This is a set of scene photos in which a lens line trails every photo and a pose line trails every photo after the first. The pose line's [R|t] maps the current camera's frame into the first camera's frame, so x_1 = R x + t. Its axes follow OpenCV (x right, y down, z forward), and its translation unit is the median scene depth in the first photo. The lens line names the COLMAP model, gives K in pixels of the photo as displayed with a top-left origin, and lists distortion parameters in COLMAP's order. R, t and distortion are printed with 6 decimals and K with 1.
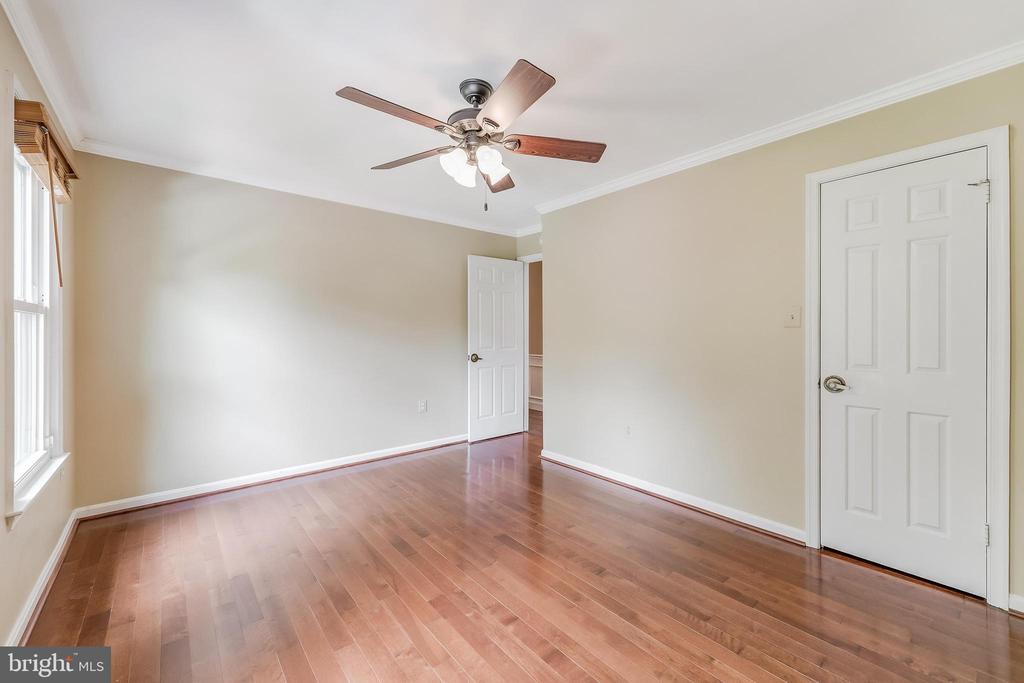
lens RADIAL K [[386.3, 0, 498.8], [0, 386.3, 334.4], [0, 0, 1]] dist [-0.001702, -0.000230]
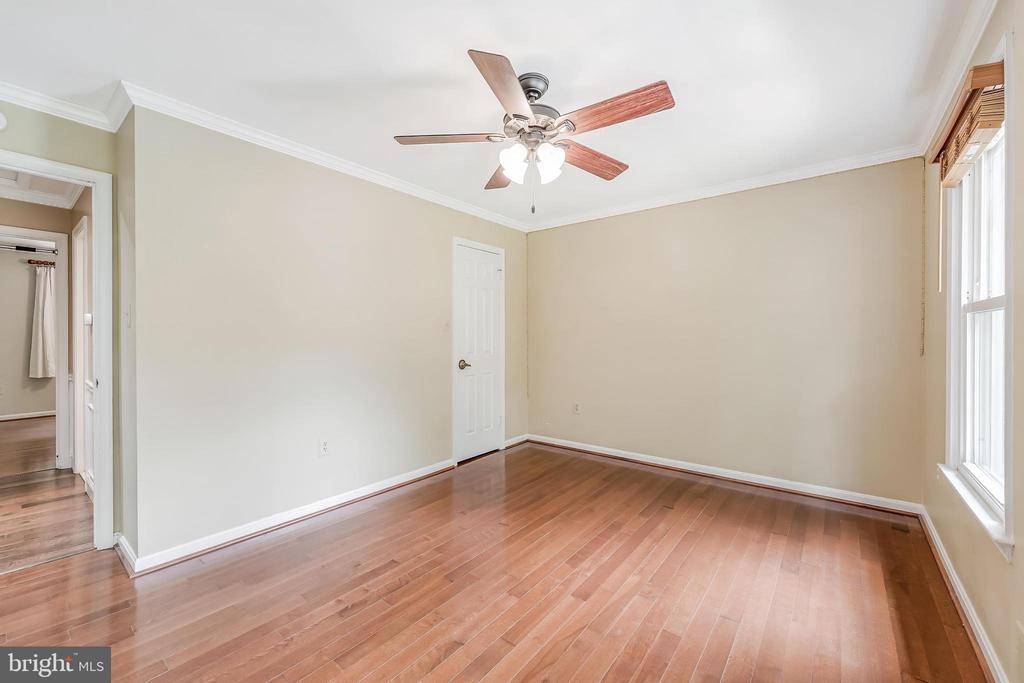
lens RADIAL K [[414.6, 0, 515.3], [0, 414.6, 336.1], [0, 0, 1]] dist [0.001715, 0.000067]
pose [[-0.202056, -0.002189, 0.979372, -1.090536], [0.001423, 0.999996, 0.002528, -0.000656], [-0.979373, 0.001905, -0.202052, 1.266699]]
